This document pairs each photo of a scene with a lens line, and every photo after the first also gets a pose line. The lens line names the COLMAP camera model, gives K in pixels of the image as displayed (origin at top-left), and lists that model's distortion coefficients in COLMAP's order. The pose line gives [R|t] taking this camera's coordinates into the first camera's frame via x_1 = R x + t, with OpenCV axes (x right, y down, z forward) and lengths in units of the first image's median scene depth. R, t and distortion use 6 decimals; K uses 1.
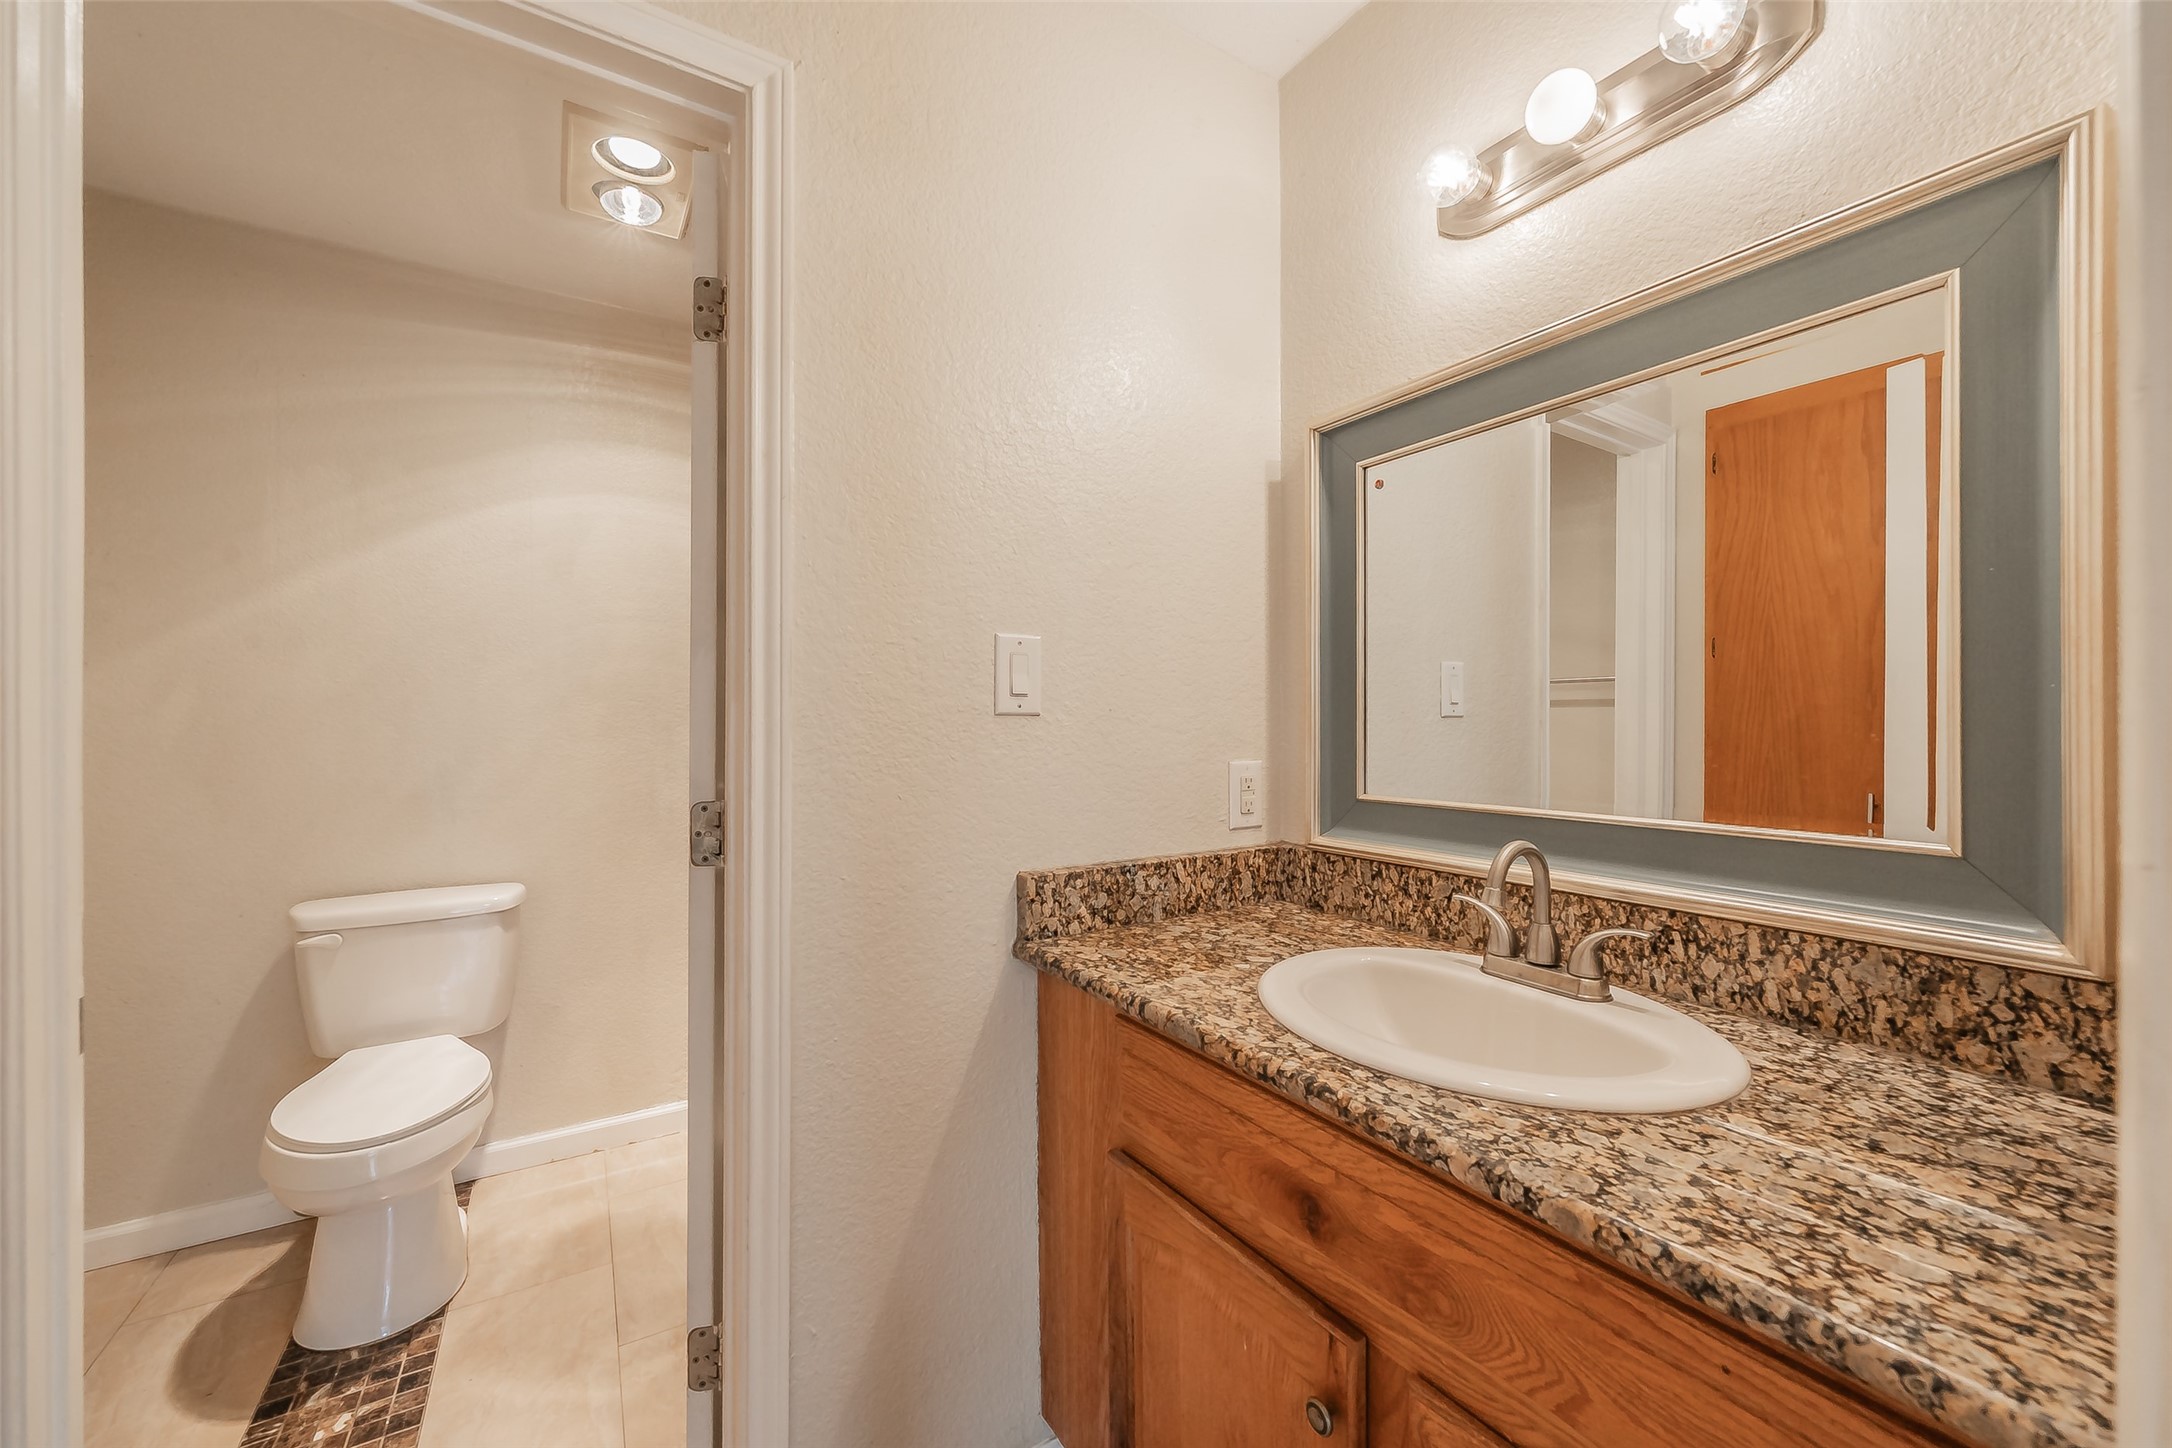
lens RADIAL K [[838.7, 0, 1086.0], [0, 838.7, 724.0], [0, 0, 1]] dist [-0.001031, -0.000179]
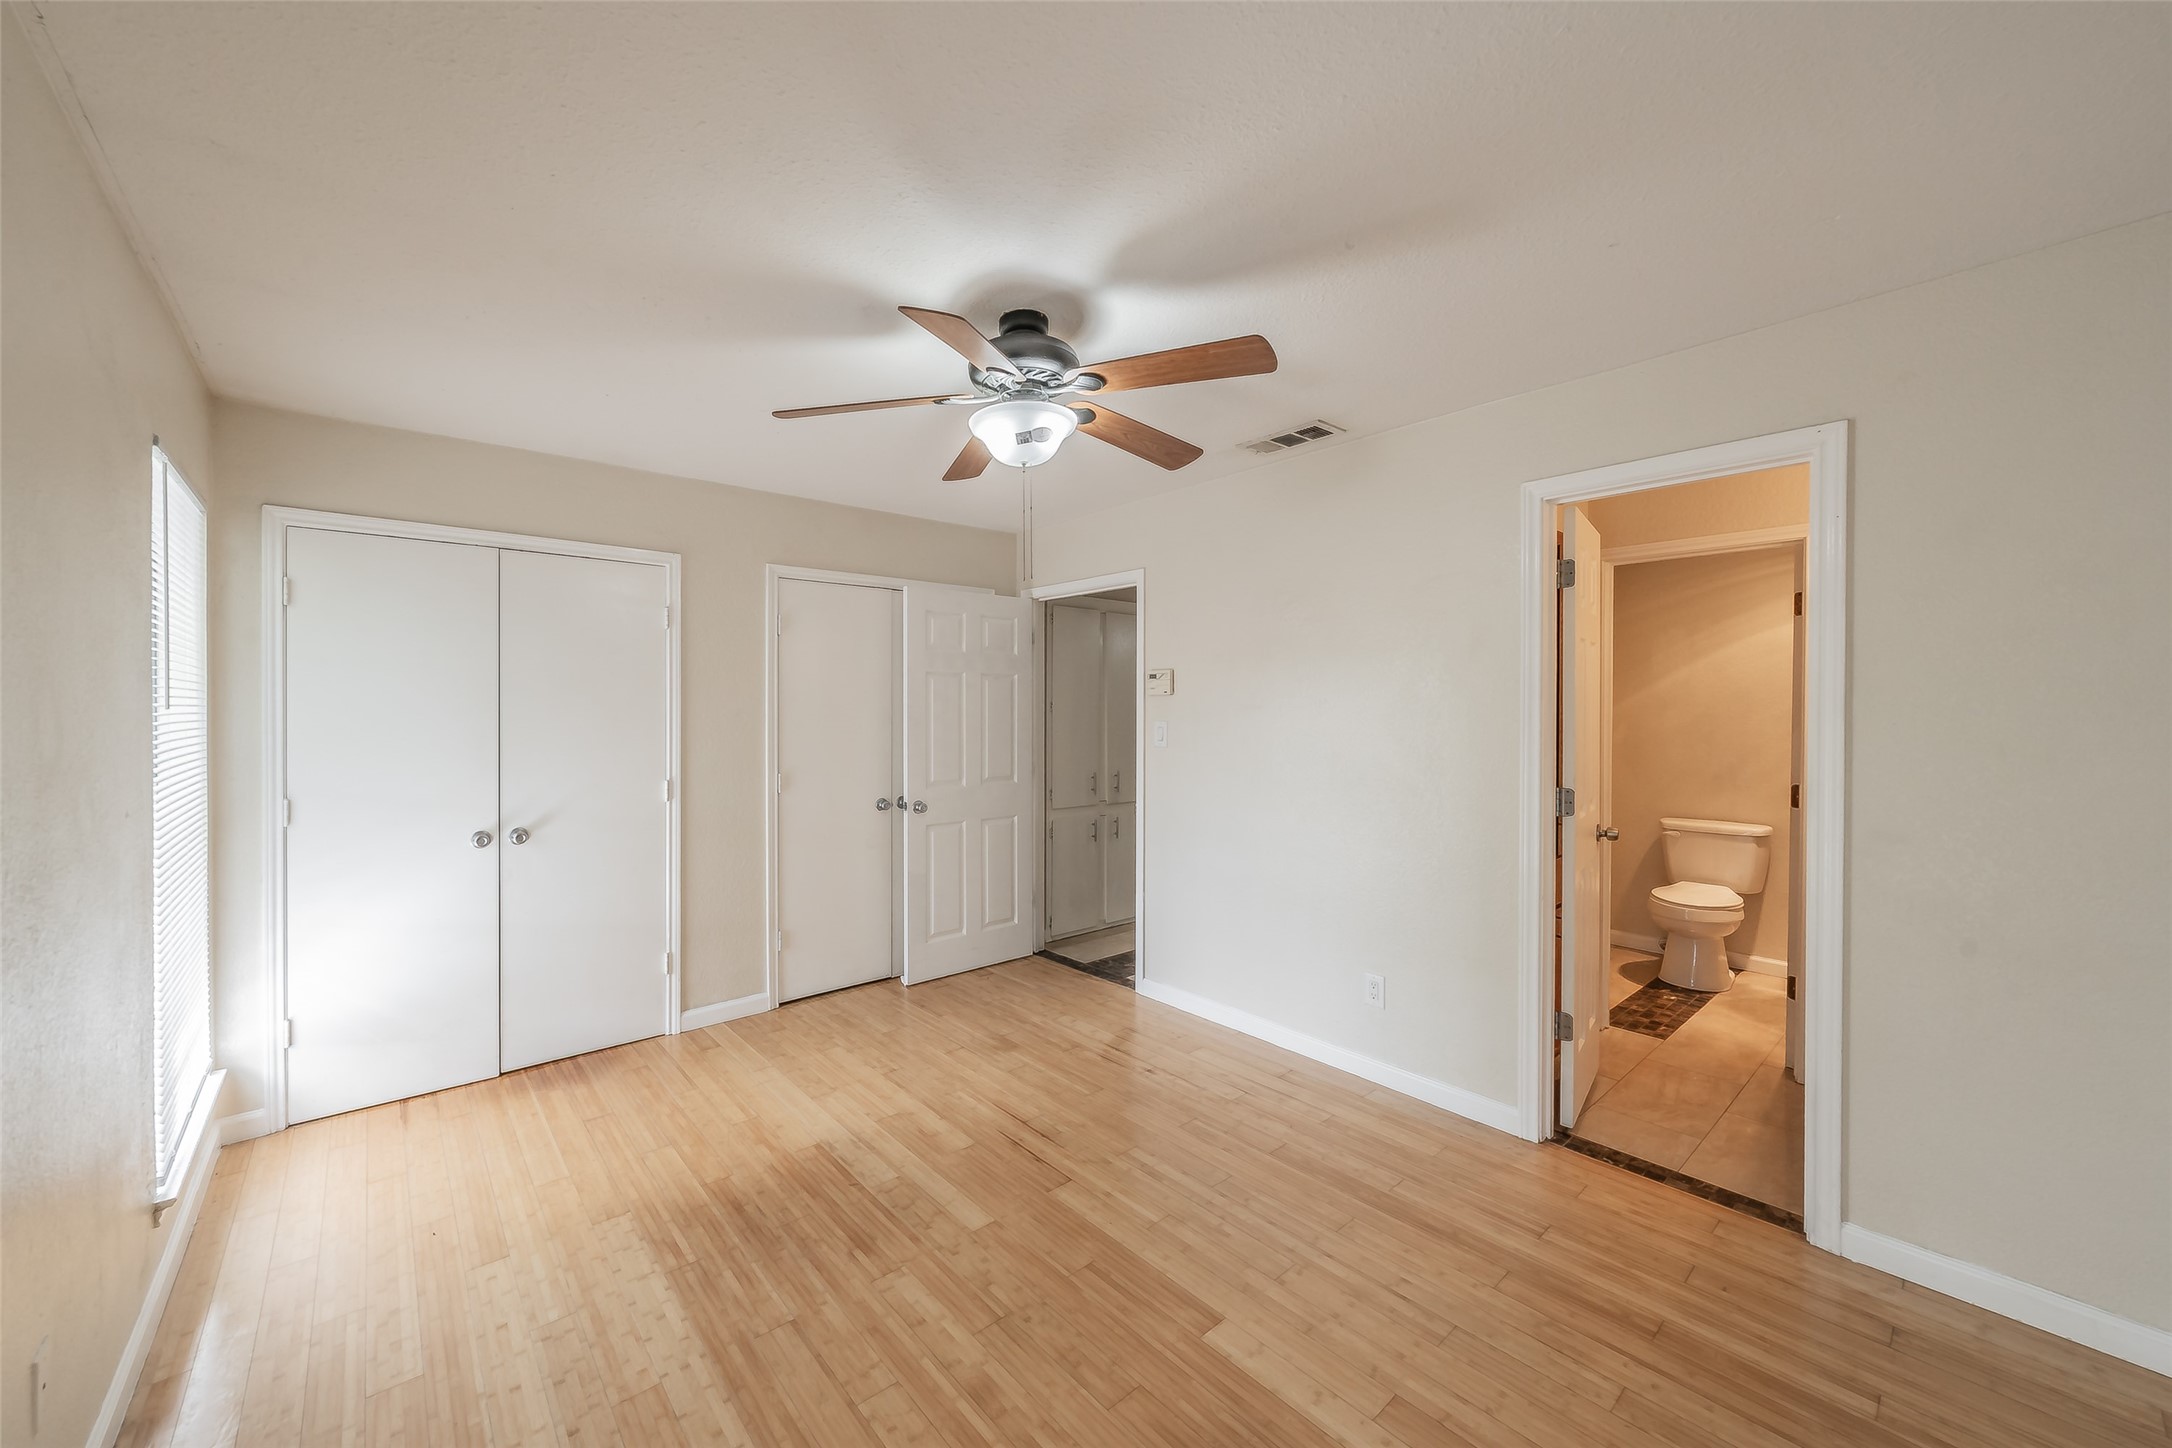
lens RADIAL K [[793.8, 0, 1079.5], [0, 793.8, 717.0], [0, 0, 1]] dist [0.000567, 0.000049]
pose [[0.170675, 0.009189, -0.985285, 0.983322], [-0.005465, 0.999950, 0.008379, -0.071200], [0.985312, 0.003954, 0.170716, -1.005428]]
